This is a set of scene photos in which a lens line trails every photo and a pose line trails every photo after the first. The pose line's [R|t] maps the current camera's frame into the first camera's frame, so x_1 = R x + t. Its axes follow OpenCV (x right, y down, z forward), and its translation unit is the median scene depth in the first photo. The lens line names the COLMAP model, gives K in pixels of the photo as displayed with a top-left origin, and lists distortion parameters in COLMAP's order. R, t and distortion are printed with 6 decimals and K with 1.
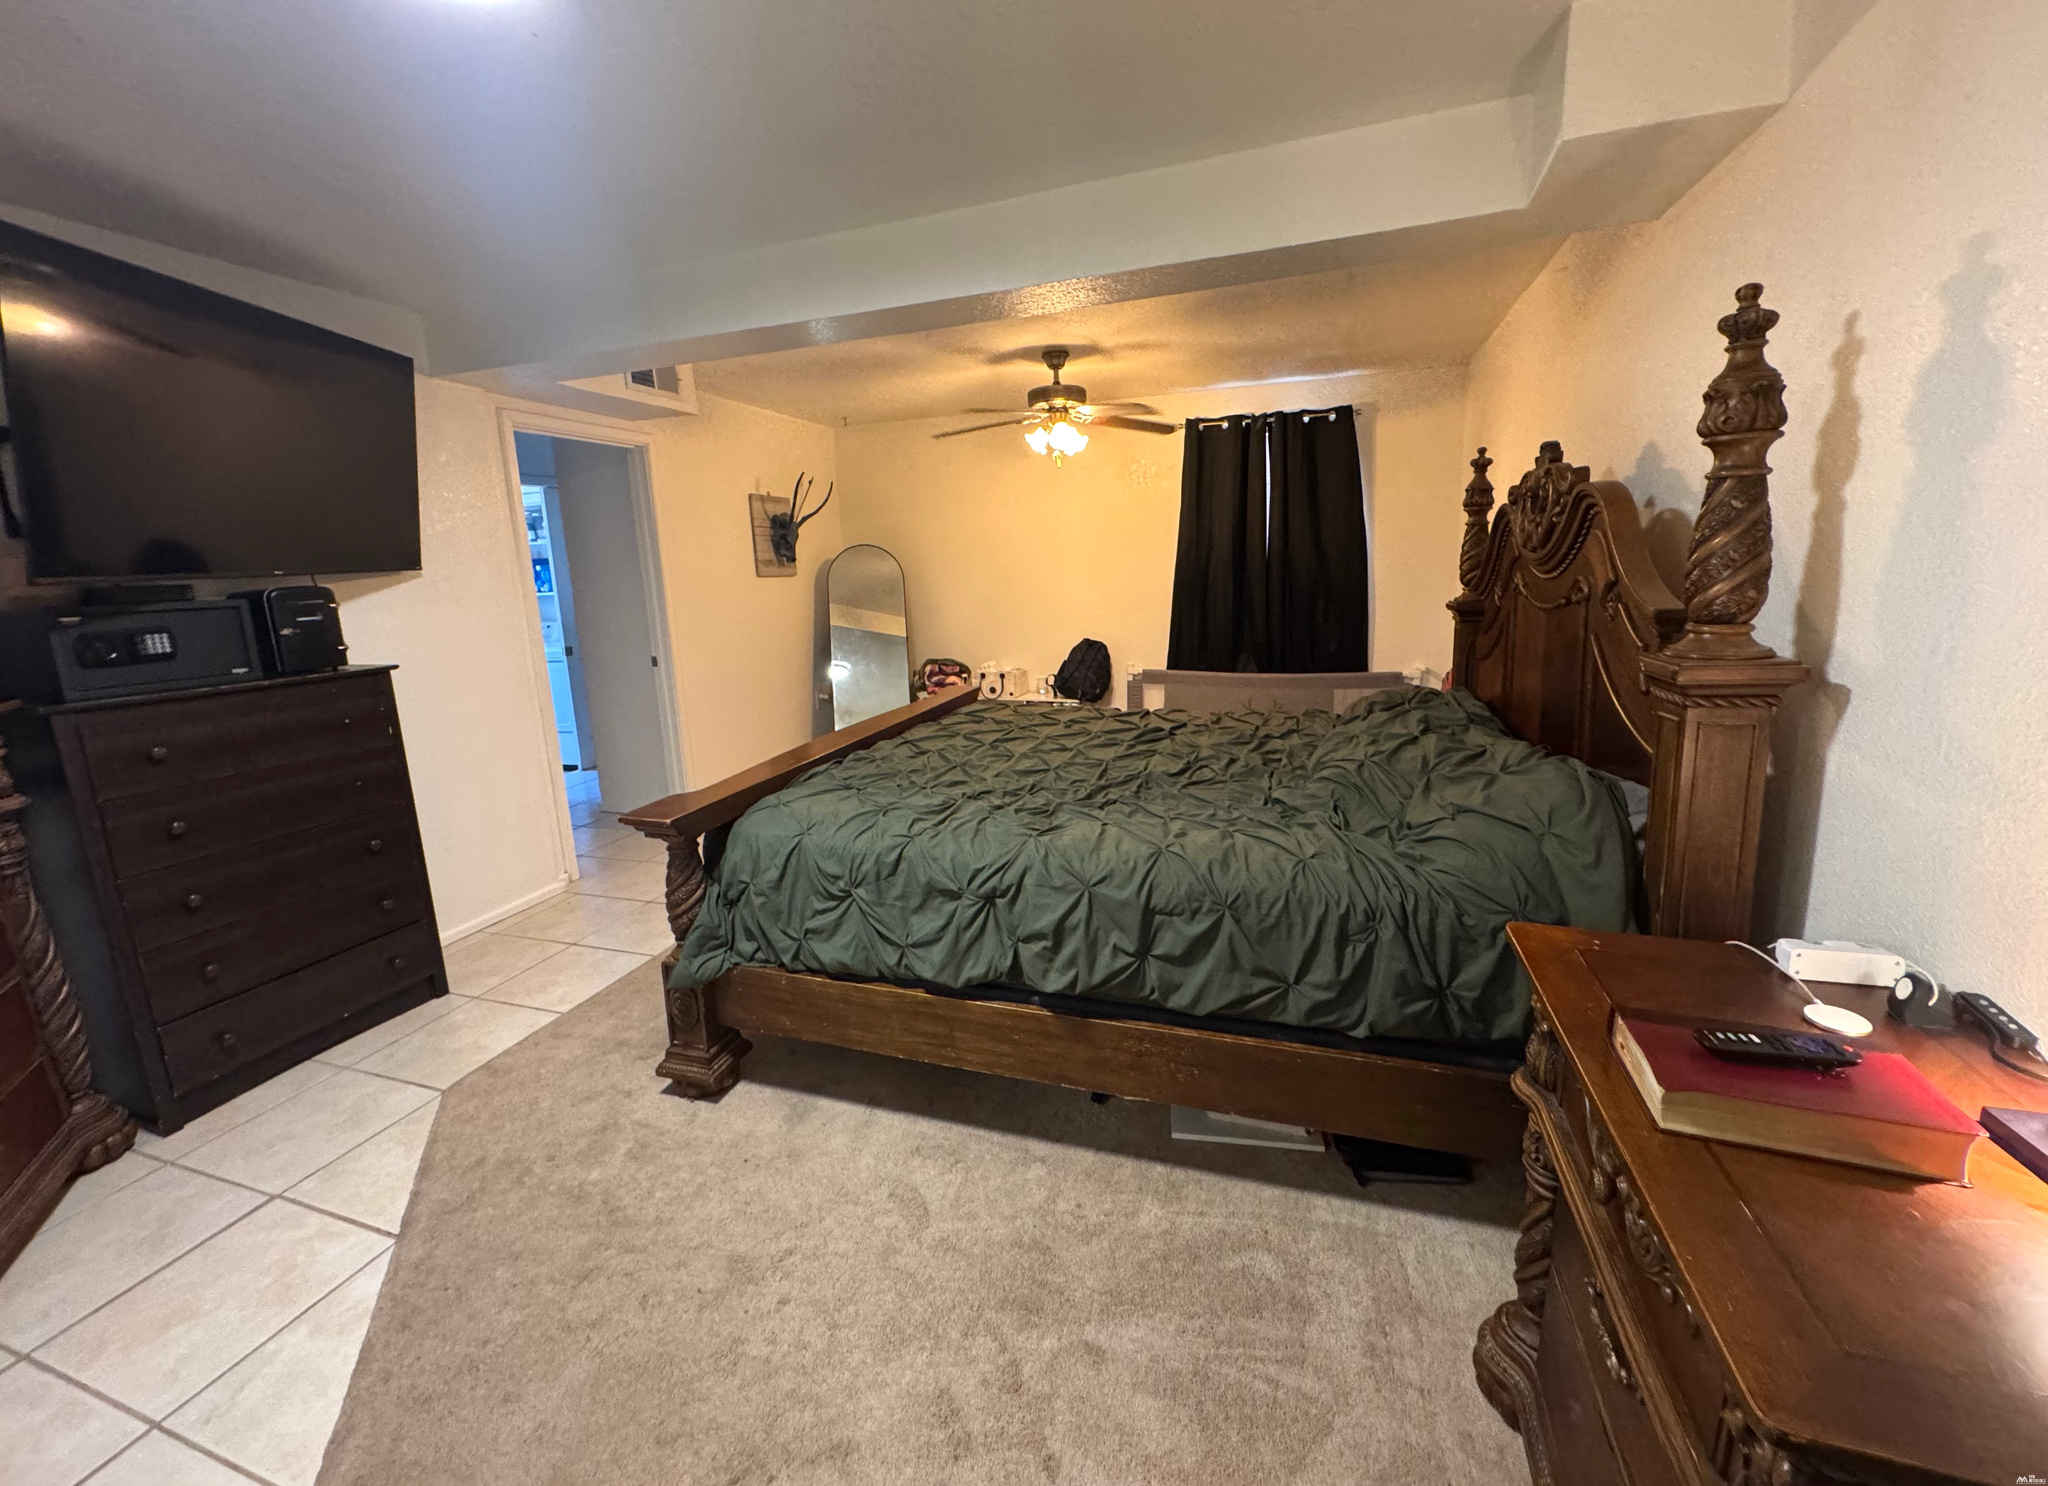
lens RADIAL K [[818.2, 0, 1029.9], [0, 818.2, 708.9], [0, 0, 1]] dist [-0.002560, 0.000016]
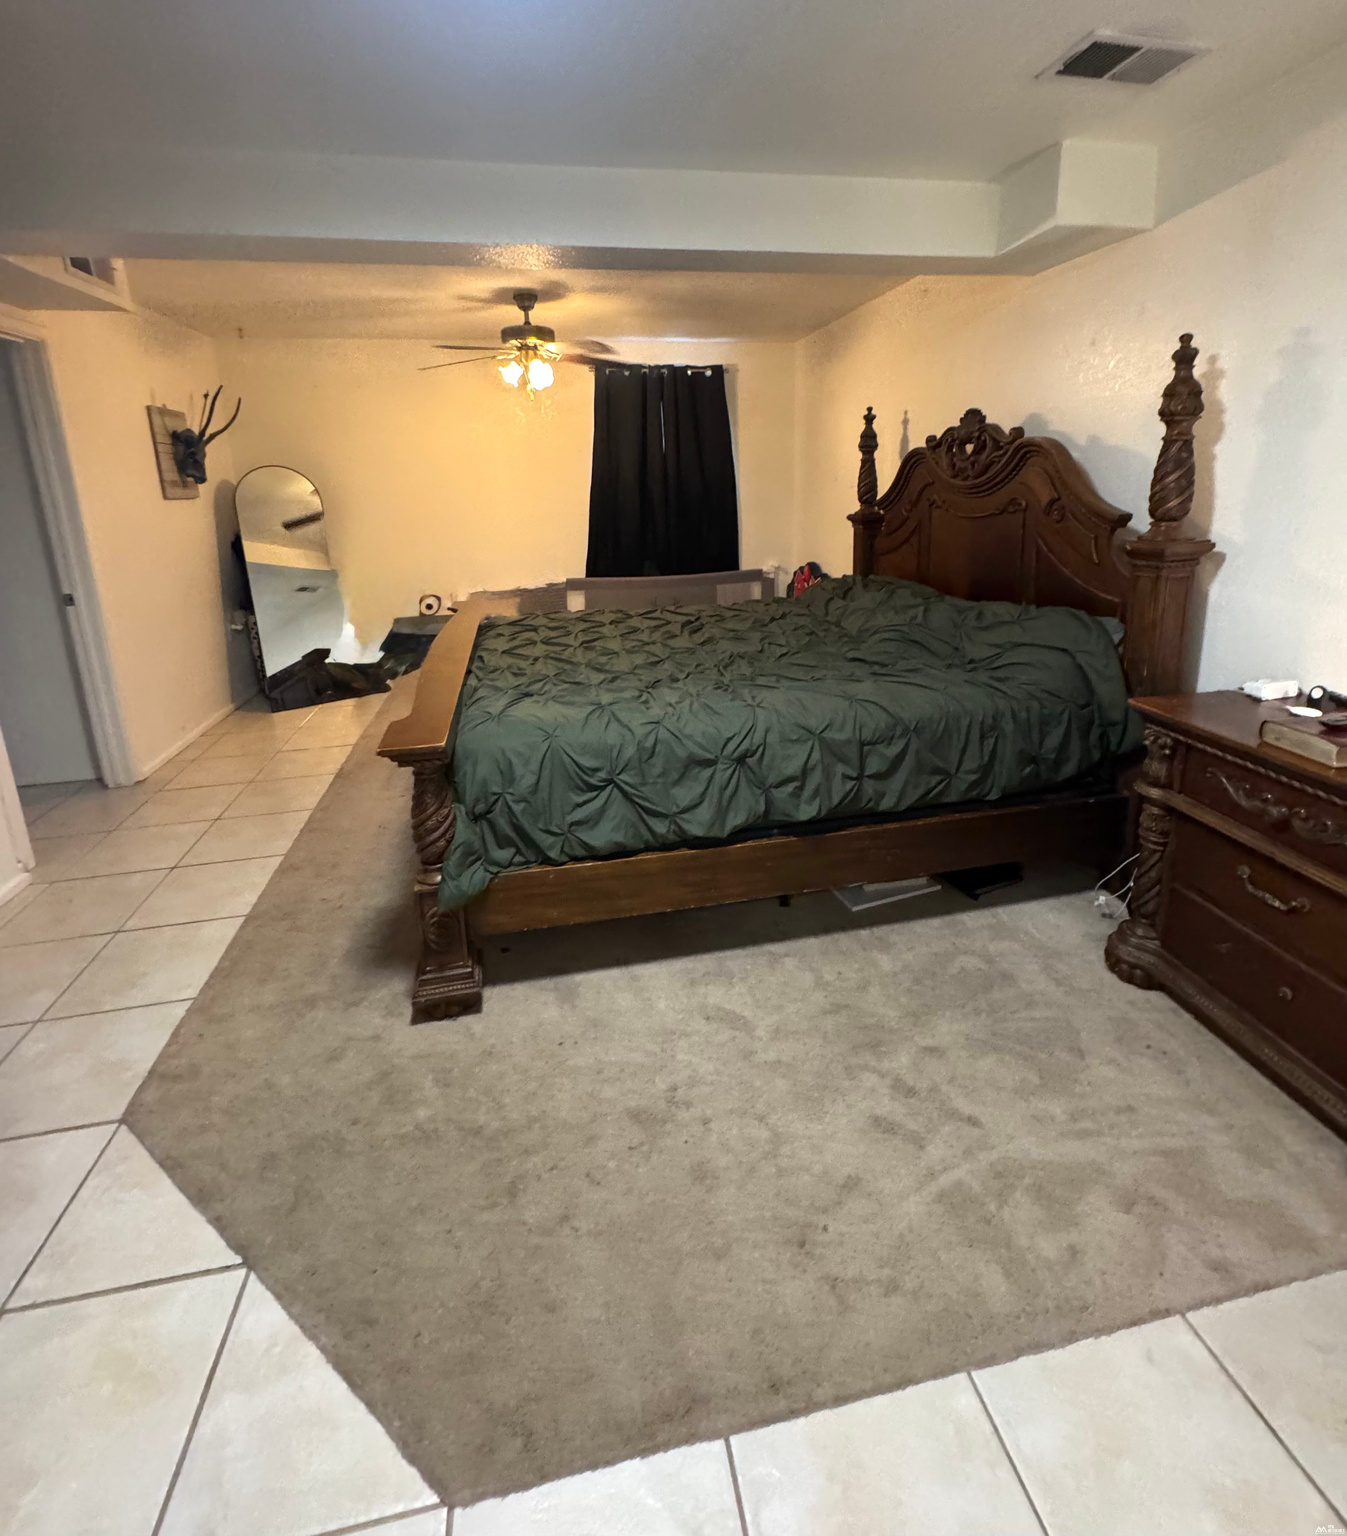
lens RADIAL K [[715.7, 0, 677.2], [0, 715.7, 631.3], [0, 0, 1]] dist [-0.002231, -0.000585]
pose [[0.868627, -0.092550, 0.486745, -0.615191], [0.081790, 0.995706, 0.043364, -0.013482], [-0.488668, 0.002144, 0.872467, 0.104968]]
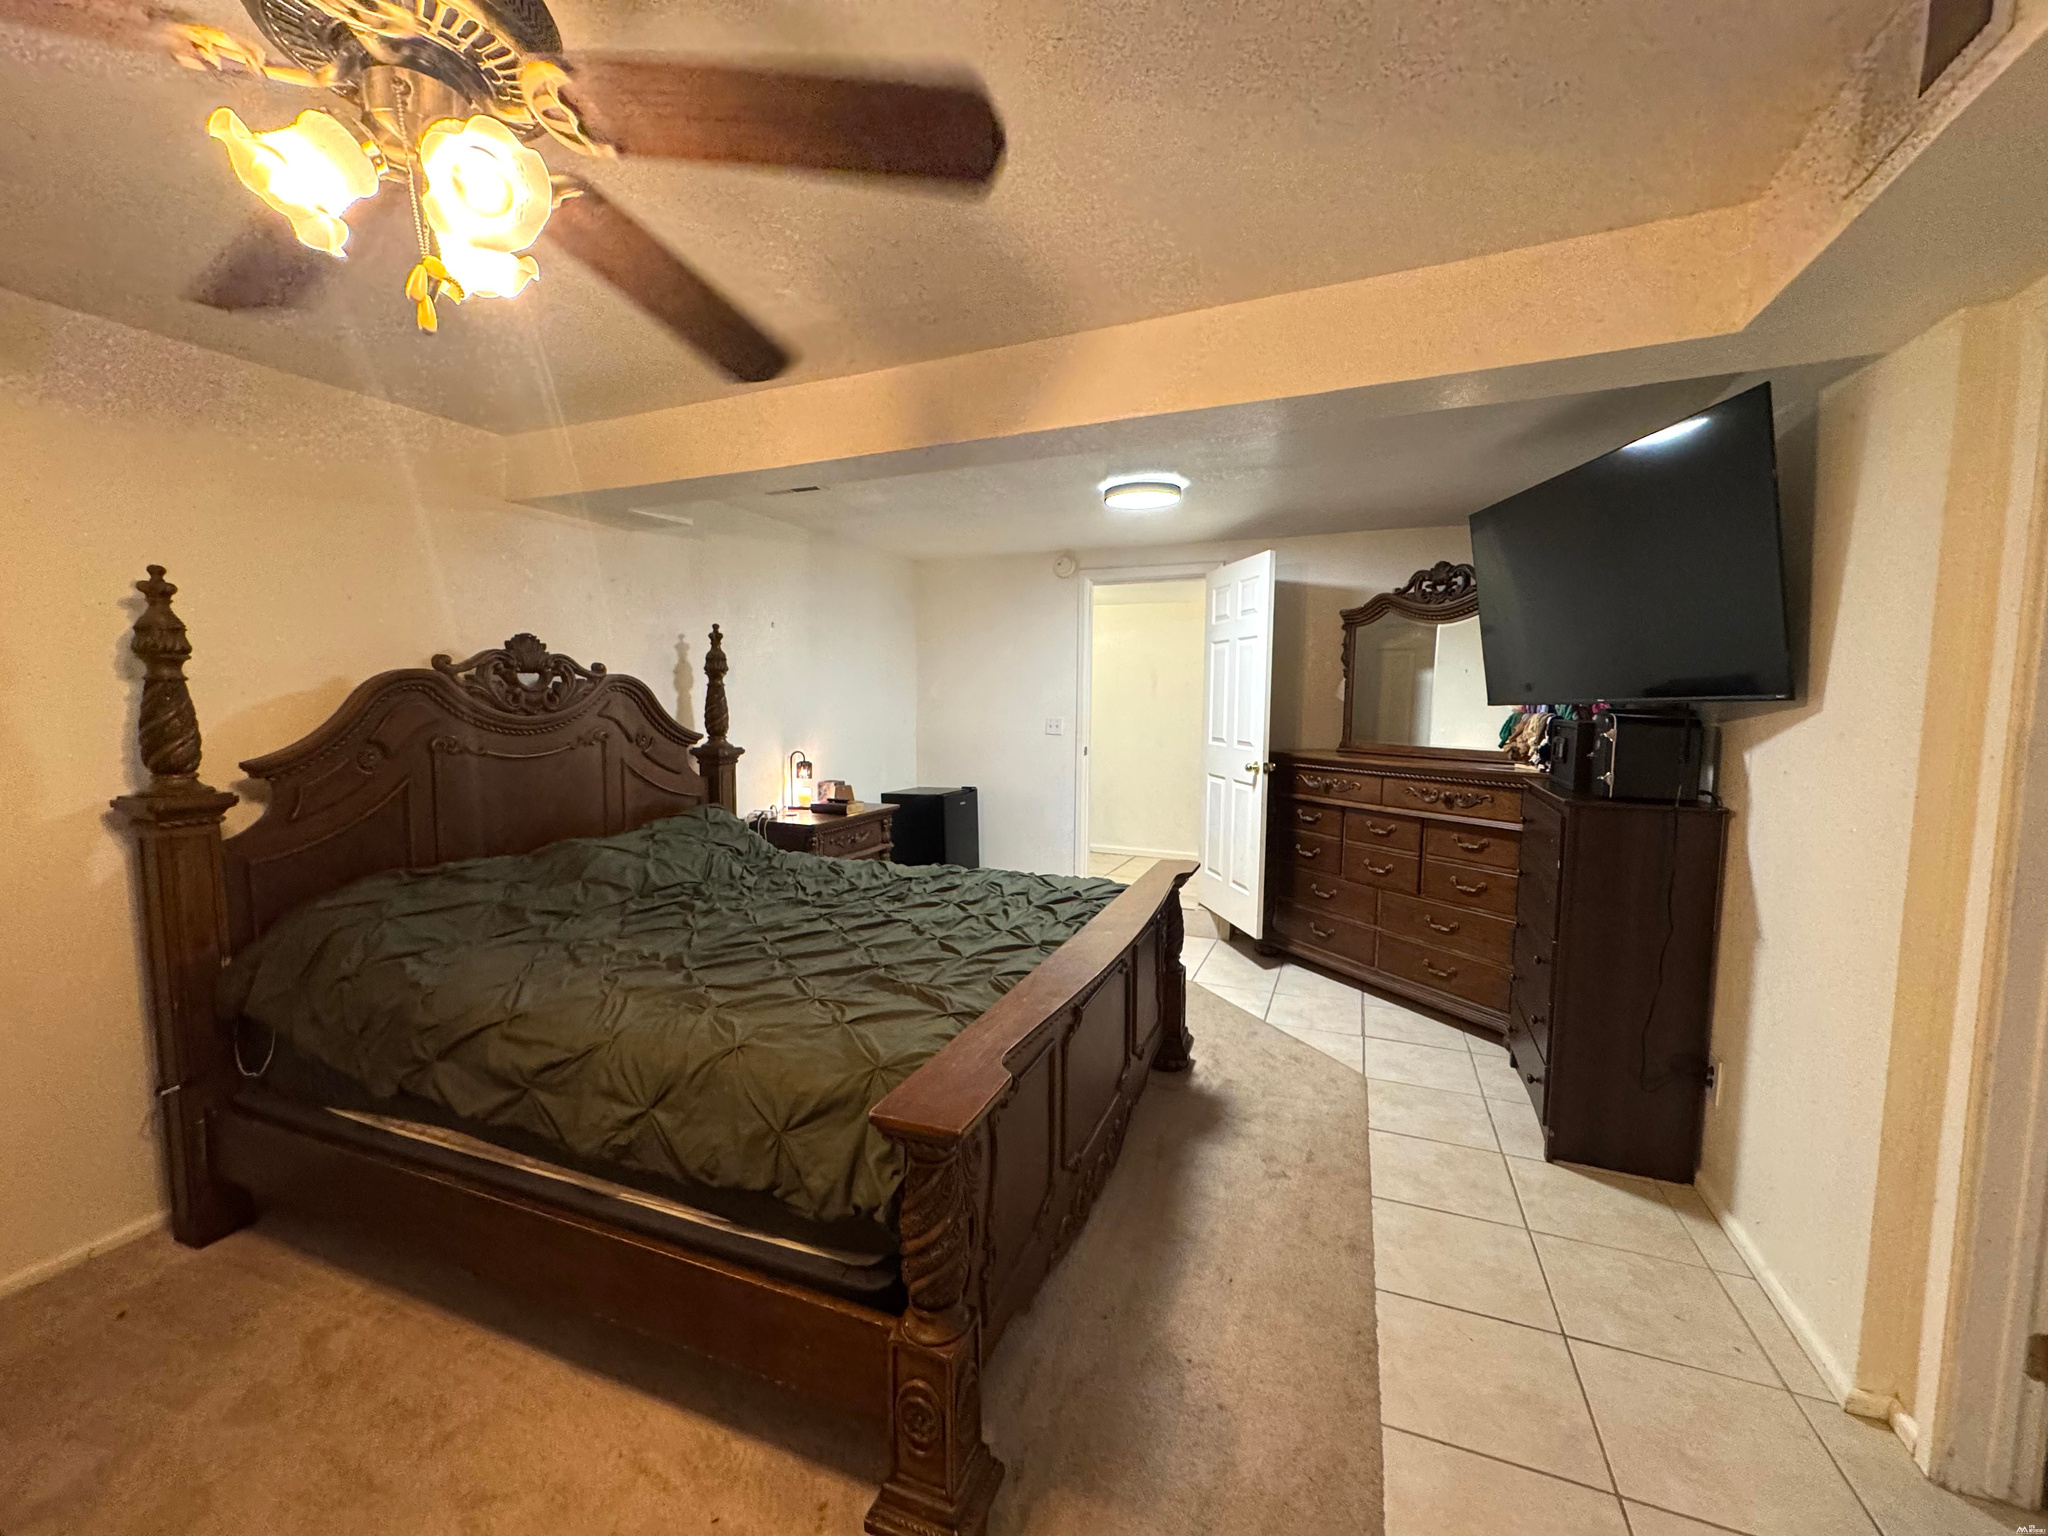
lens RADIAL K [[817.5, 0, 1021.5], [0, 817.5, 767.8], [0, 0, 1]] dist [-0.001754, -0.000281]
pose [[-0.997389, 0.028556, 0.066337, -0.287561], [0.044459, 0.966617, 0.252338, -0.464294], [-0.056916, 0.254629, -0.965362, 2.566247]]
